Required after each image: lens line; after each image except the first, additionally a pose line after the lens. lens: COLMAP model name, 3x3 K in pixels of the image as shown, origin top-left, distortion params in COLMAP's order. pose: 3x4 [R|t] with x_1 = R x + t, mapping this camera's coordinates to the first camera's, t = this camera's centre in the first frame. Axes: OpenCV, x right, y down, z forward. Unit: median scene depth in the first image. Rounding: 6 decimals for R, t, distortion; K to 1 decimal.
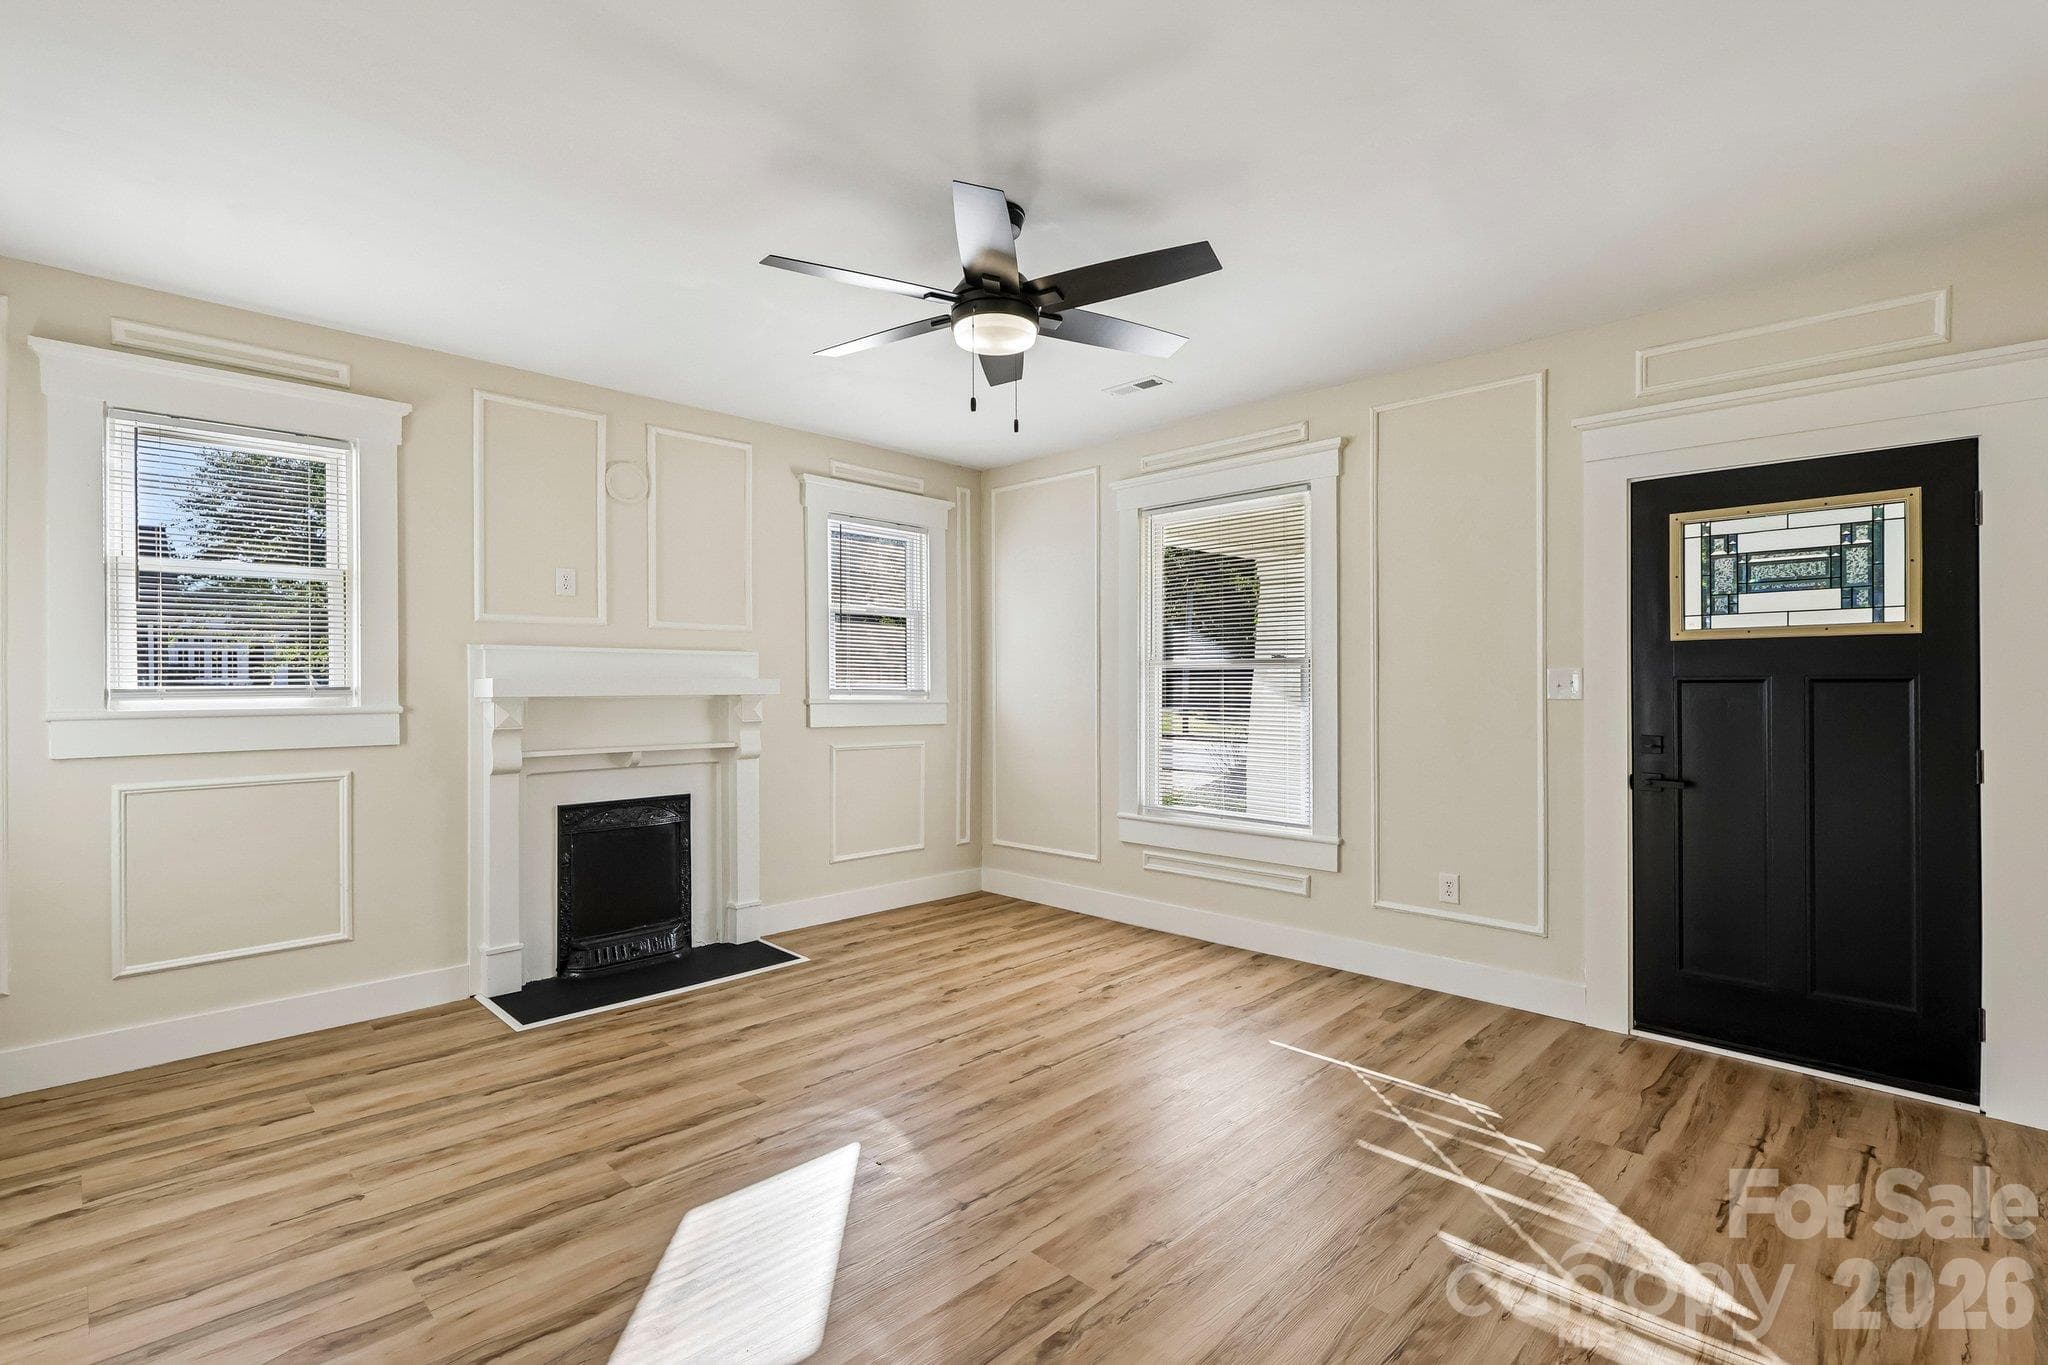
lens RADIAL K [[954.0, 0, 1029.2], [0, 954.0, 682.3], [0, 0, 1]] dist [0.003733, 0.000531]
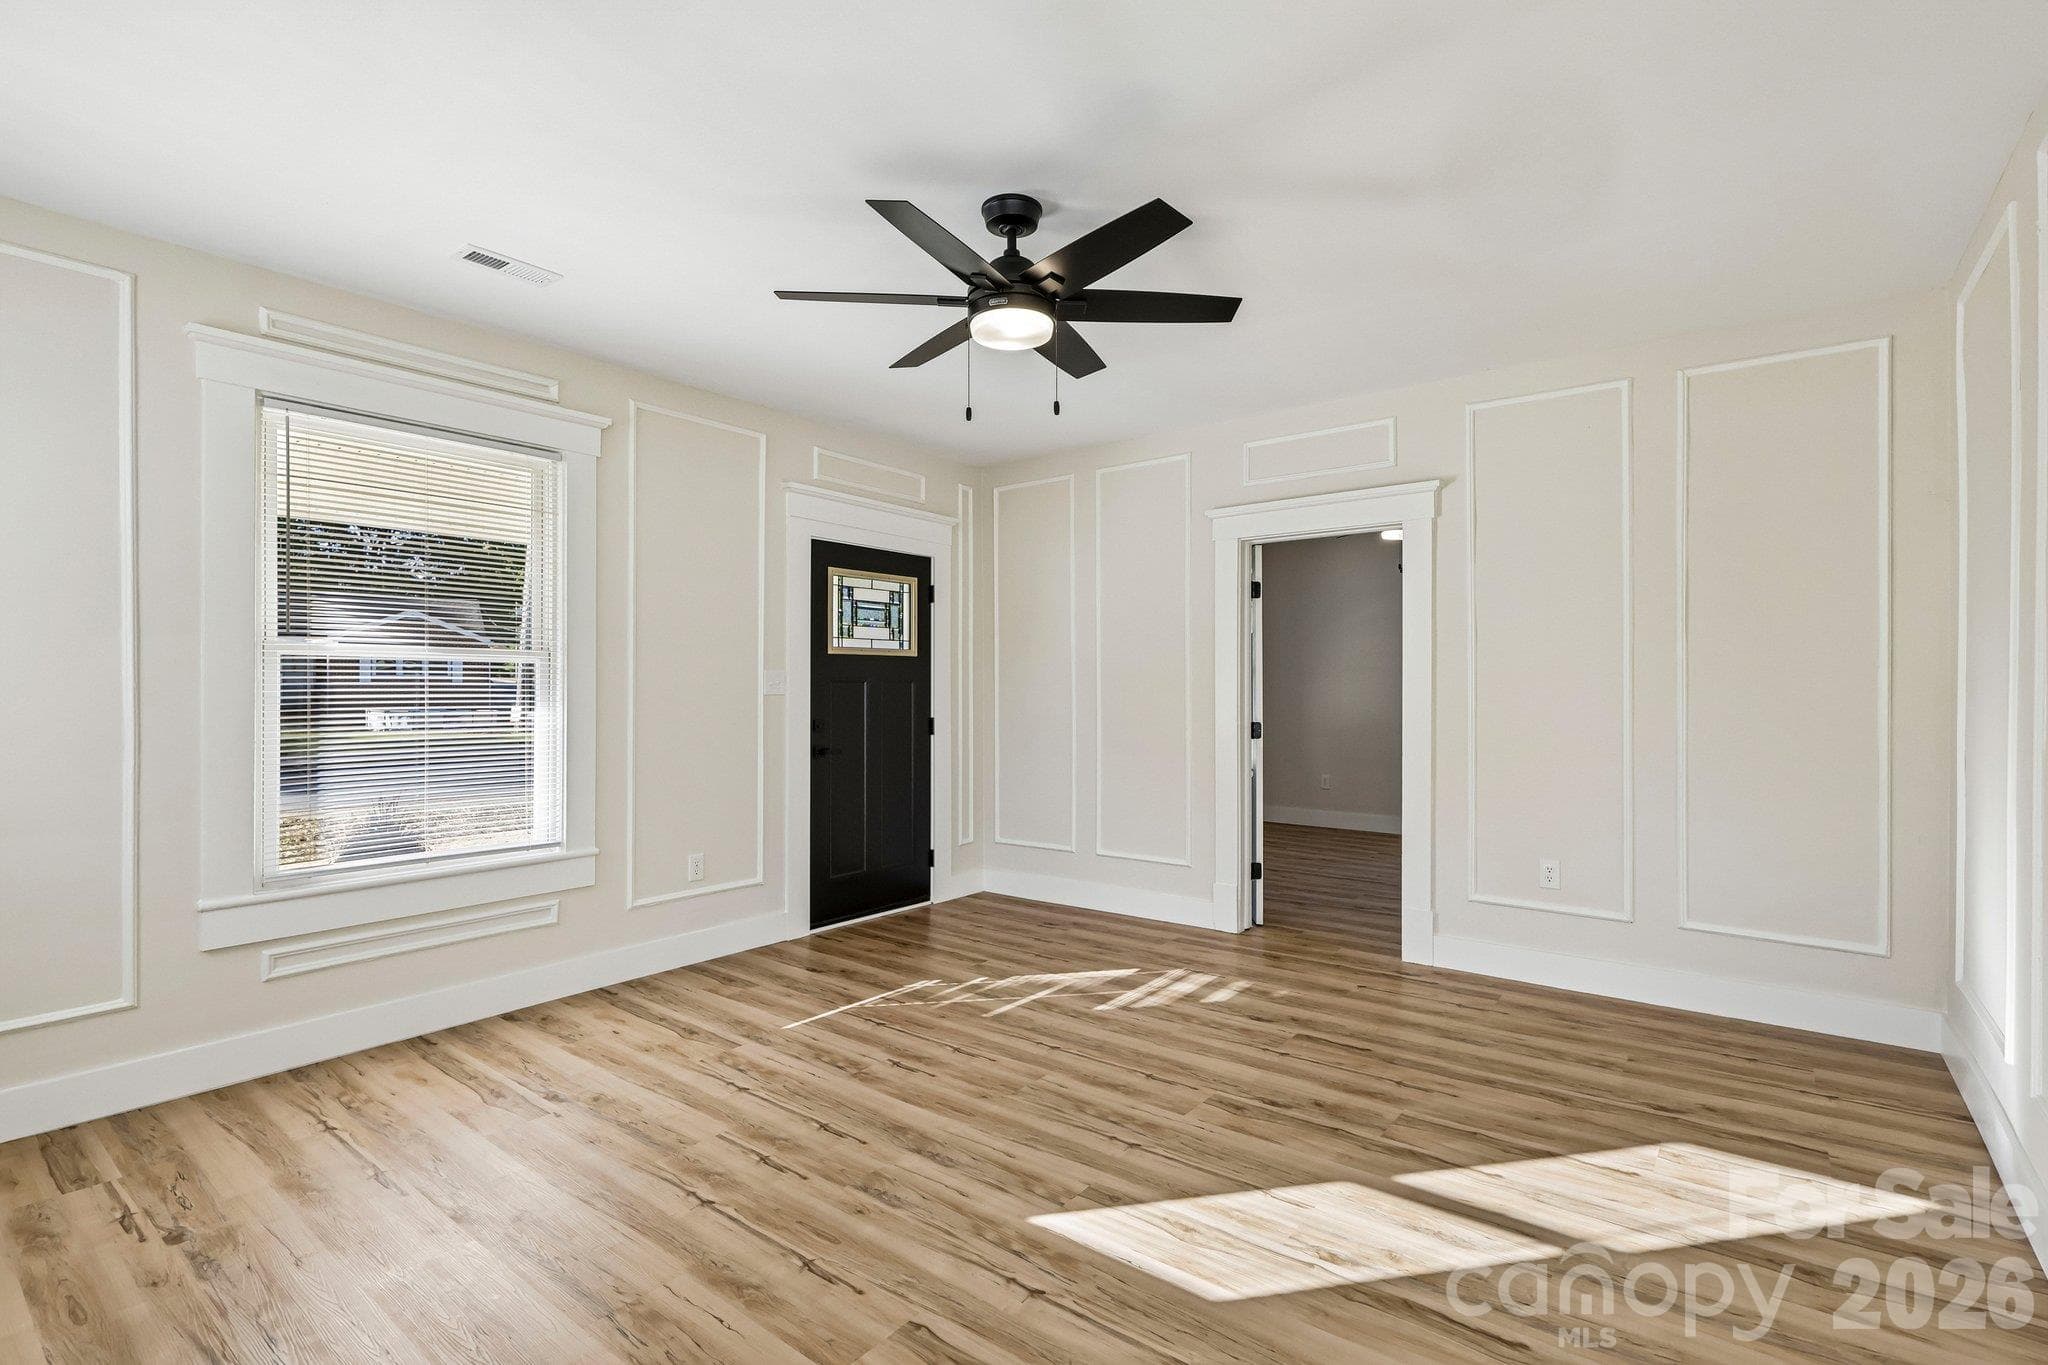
lens RADIAL K [[954.0, 0, 1025.1], [0, 954.0, 682.6], [0, 0, 1]] dist [0.003733, 0.000531]
pose [[-0.112188, 0.004396, 0.993677, -0.849020], [-0.005256, 0.999974, -0.005017, 0.007087], [-0.993673, -0.005786, -0.112162, 0.908796]]
